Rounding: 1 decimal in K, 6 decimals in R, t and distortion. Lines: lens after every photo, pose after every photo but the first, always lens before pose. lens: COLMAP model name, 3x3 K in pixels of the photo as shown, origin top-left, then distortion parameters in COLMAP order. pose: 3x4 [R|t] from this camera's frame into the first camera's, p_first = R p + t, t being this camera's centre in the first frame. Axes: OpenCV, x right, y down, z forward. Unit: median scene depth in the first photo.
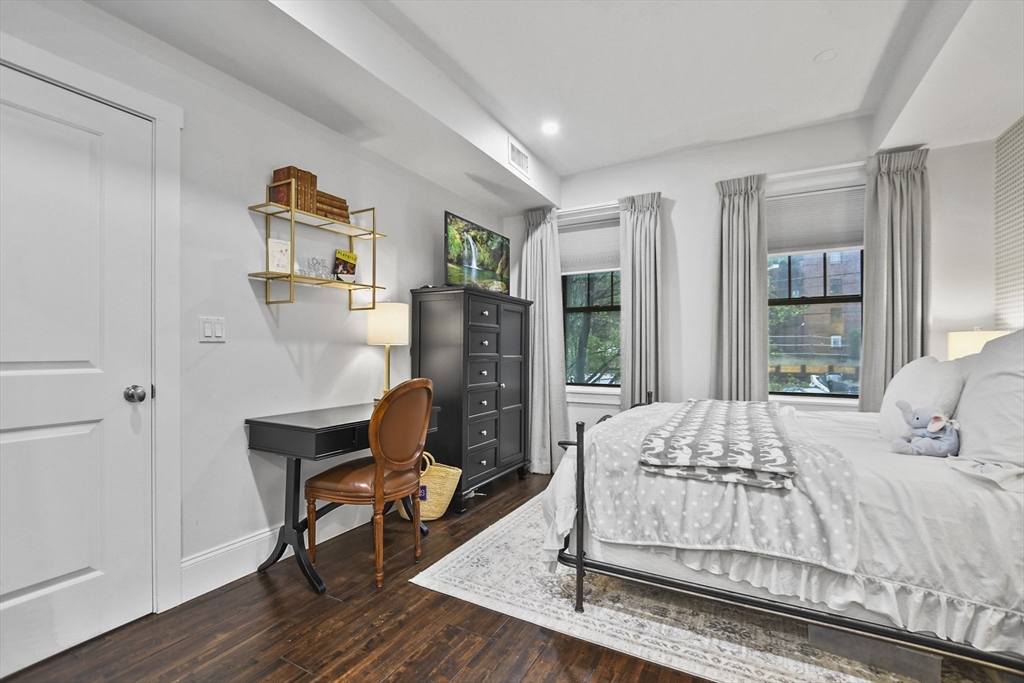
lens RADIAL K [[452.9, 0, 507.9], [0, 452.9, 345.8], [0, 0, 1]] dist [-0.016370, 0.003803]
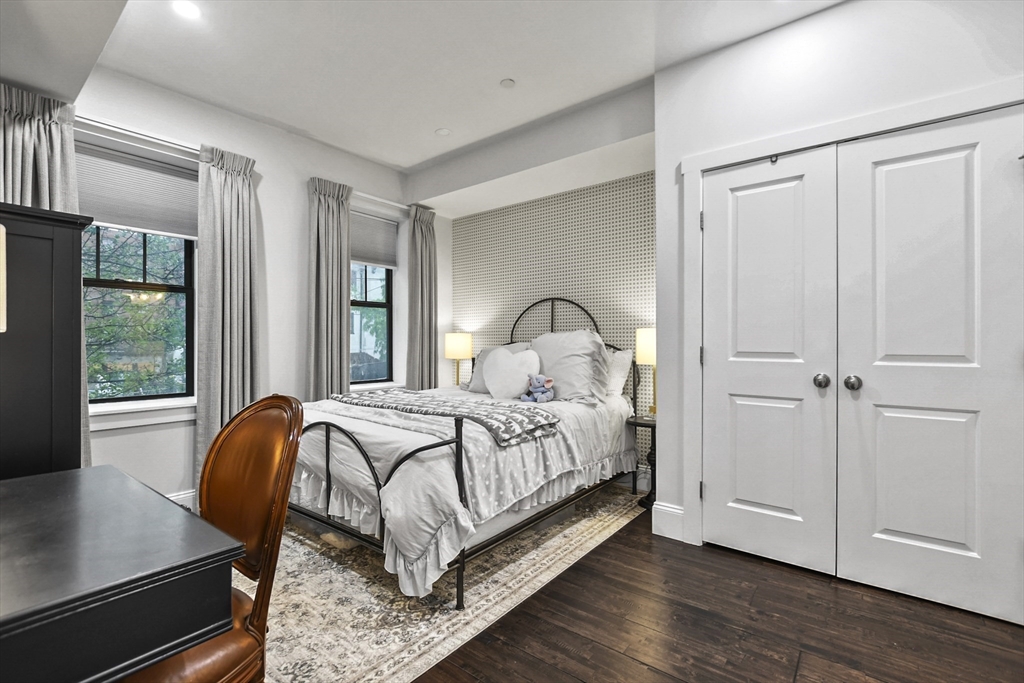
lens RADIAL K [[452.9, 0, 512.6], [0, 452.9, 338.7], [0, 0, 1]] dist [-0.016370, 0.003803]
pose [[0.162821, 0.010034, 0.986605, -0.815723], [-0.003888, 0.999947, -0.009528, 0.004527], [-0.986648, -0.002285, 0.162852, 0.736559]]
